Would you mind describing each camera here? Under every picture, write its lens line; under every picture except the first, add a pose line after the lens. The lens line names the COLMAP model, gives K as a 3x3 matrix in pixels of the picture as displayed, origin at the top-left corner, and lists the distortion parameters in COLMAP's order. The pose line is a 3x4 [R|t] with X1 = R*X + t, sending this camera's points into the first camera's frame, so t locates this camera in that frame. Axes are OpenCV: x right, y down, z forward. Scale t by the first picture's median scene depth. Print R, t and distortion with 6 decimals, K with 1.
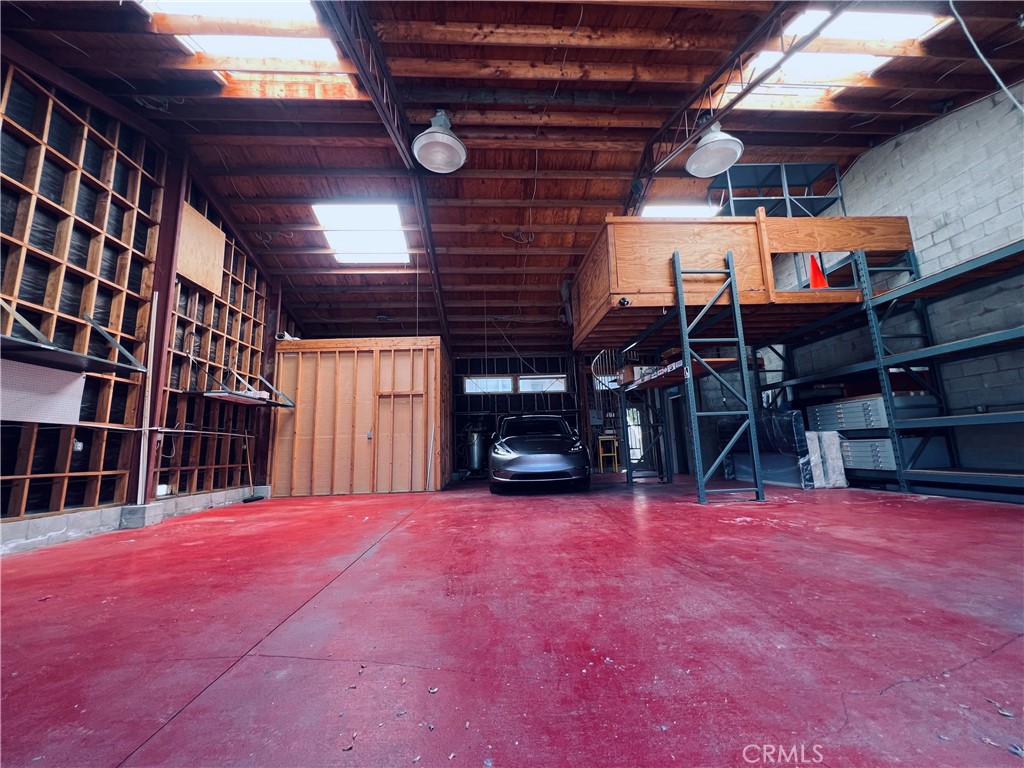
lens RADIAL K [[407.9, 0, 510.4], [0, 407.9, 380.7], [0, 0, 1]] dist [0.002478, 0.000360]
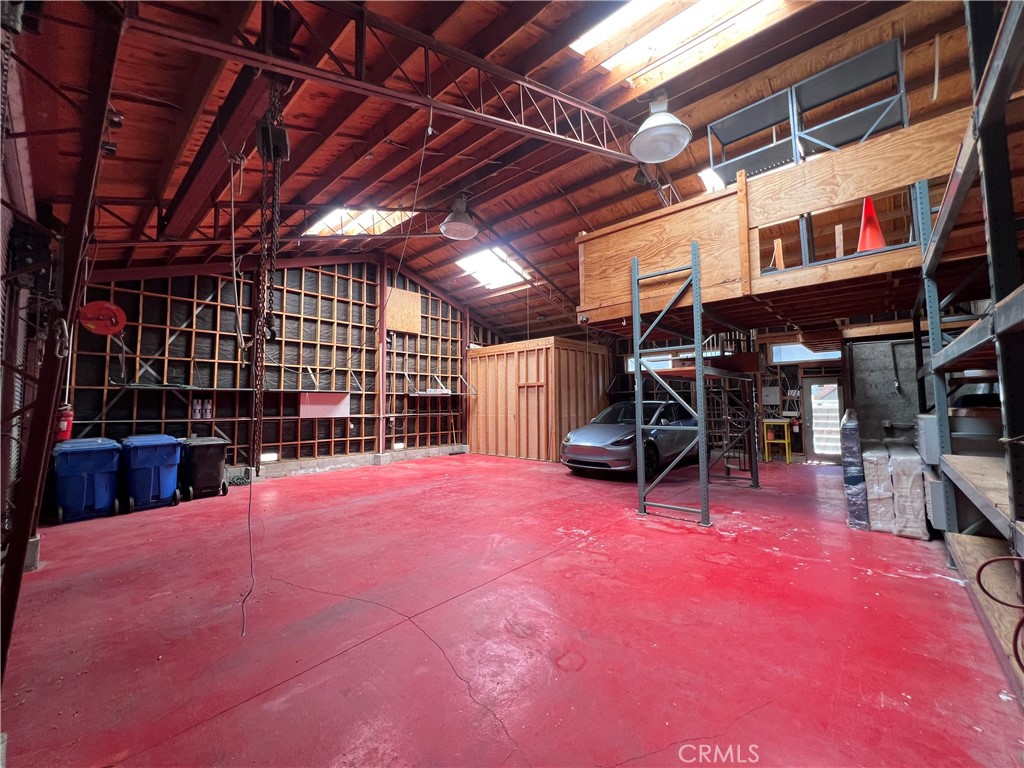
lens RADIAL K [[407.9, 0, 511.8], [0, 407.9, 380.5], [0, 0, 1]] dist [0.002478, 0.000360]
pose [[0.703301, -0.015496, -0.710723, 0.757193], [0.105149, 0.991033, 0.082444, -0.117933], [0.703072, -0.132715, 0.698624, 0.071956]]
